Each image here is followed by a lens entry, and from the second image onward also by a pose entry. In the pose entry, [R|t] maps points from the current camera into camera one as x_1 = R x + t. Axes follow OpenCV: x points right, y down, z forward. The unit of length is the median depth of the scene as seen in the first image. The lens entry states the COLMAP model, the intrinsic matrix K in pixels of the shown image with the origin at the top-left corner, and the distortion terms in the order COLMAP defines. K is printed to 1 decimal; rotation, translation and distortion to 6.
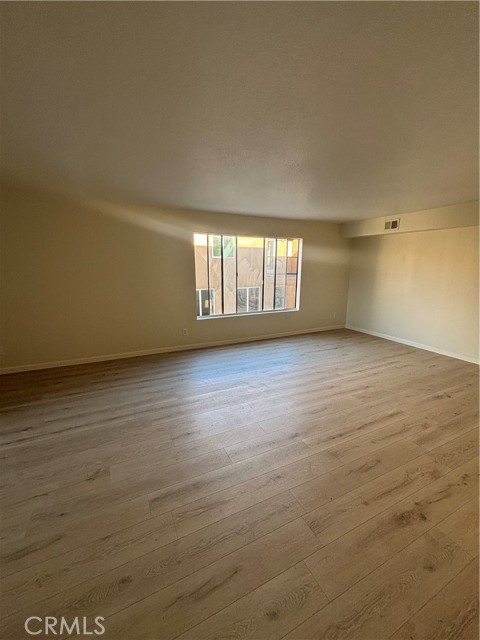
lens RADIAL K [[258.4, 0, 234.3], [0, 258.4, 323.1], [0, 0, 1]] dist [-0.003845, 0.001473]
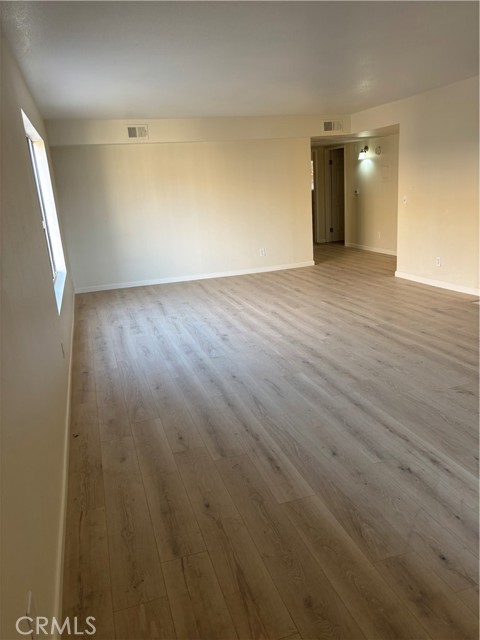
lens RADIAL K [[501.2, 0, 246.6], [0, 501.2, 322.6], [0, 0, 1]] dist [0.007658, -0.004643]
pose [[0.115958, -0.275274, 0.954347, -1.155456], [0.287358, 0.929037, 0.233058, -0.136352], [-0.950778, 0.247214, 0.186831, 0.691101]]
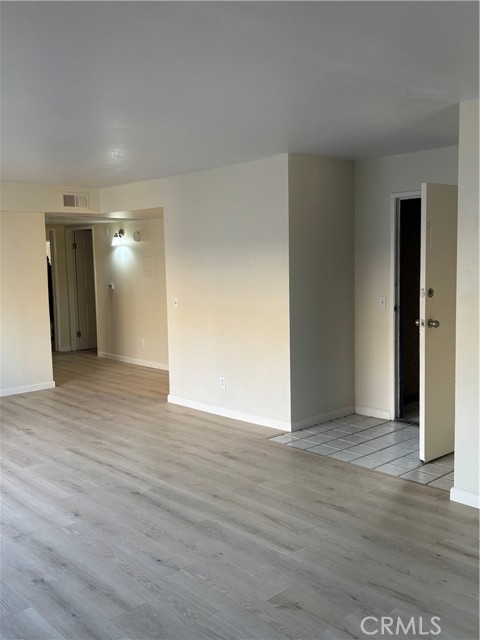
lens RADIAL K [[622.0, 0, 264.0], [0, 622.0, 340.4], [0, 0, 1]] dist [0.010576, 0.000000]
pose [[-0.327303, -0.124737, 0.936650, -0.934680], [0.225895, 0.952177, 0.205741, -0.162211], [-0.917521, 0.278924, -0.283474, 0.667968]]
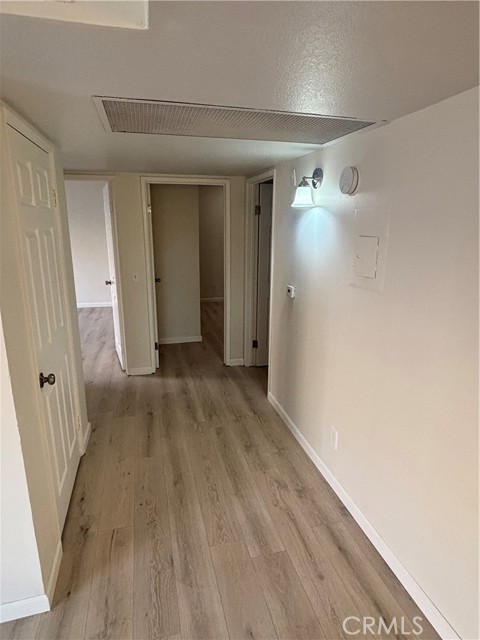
lens RADIAL K [[378.3, 0, 243.5], [0, 378.3, 316.5], [0, 0, 1]] dist [-0.009675, 0.000602]
pose [[0.187795, -0.242319, 0.951848, 0.906694], [0.214088, 0.955888, 0.201109, -0.117787], [-0.958592, 0.166012, 0.231389, 0.383051]]
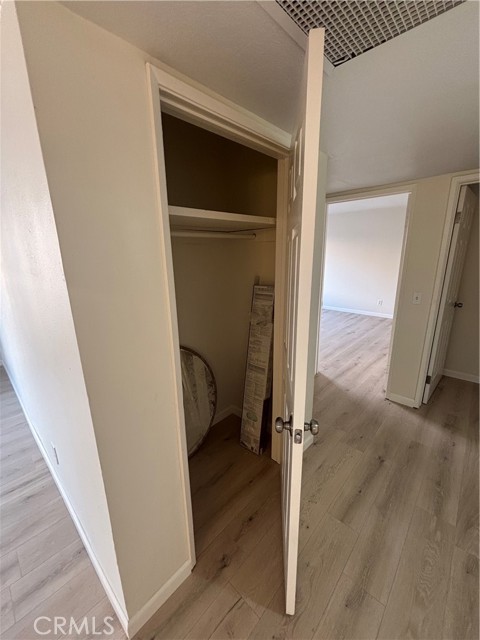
lens RADIAL K [[258.4, 0, 241.6], [0, 258.4, 318.9], [0, 0, 1]] dist [-0.003845, 0.001473]
pose [[0.931263, -0.109965, 0.347358, 1.254765], [0.104104, 0.993931, 0.035552, -0.092274], [-0.349159, 0.003053, 0.937058, 0.453995]]
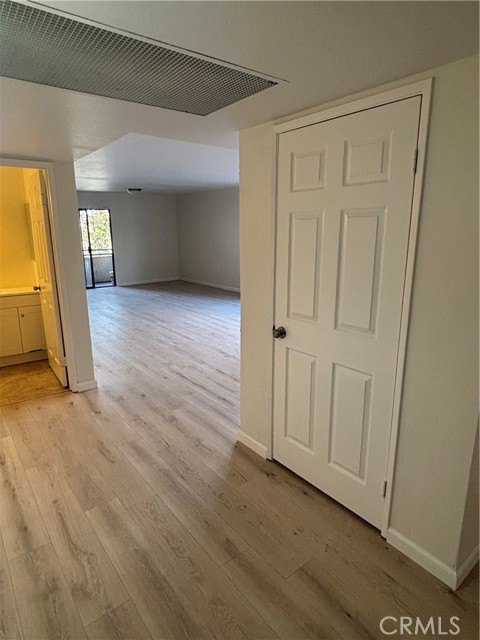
lens RADIAL K [[378.3, 0, 242.4], [0, 378.3, 315.4], [0, 0, 1]] dist [-0.009675, 0.000602]
pose [[0.221124, 0.215112, -0.951226, 1.863891], [-0.210238, 0.962952, 0.168891, -0.115415], [0.952315, 0.162638, 0.258156, 0.534660]]
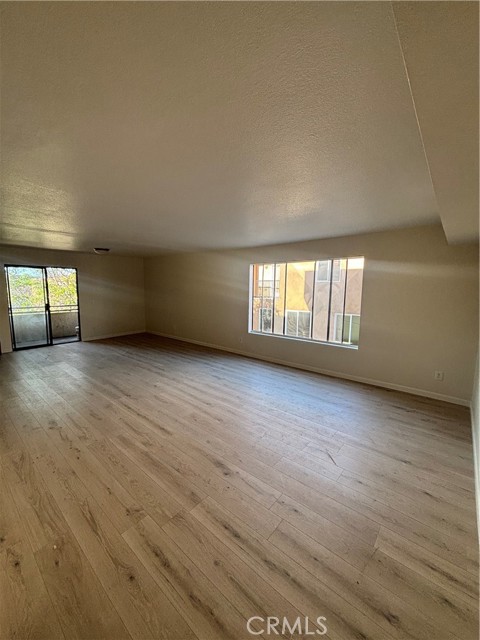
lens RADIAL K [[258.4, 0, 240.7], [0, 258.4, 318.3], [0, 0, 1]] dist [-0.003845, 0.001473]
pose [[0.408631, 0.108598, -0.906216, 1.188937], [-0.212099, 0.977013, 0.021442, -0.123133], [0.887713, 0.183446, 0.422272, 0.548387]]
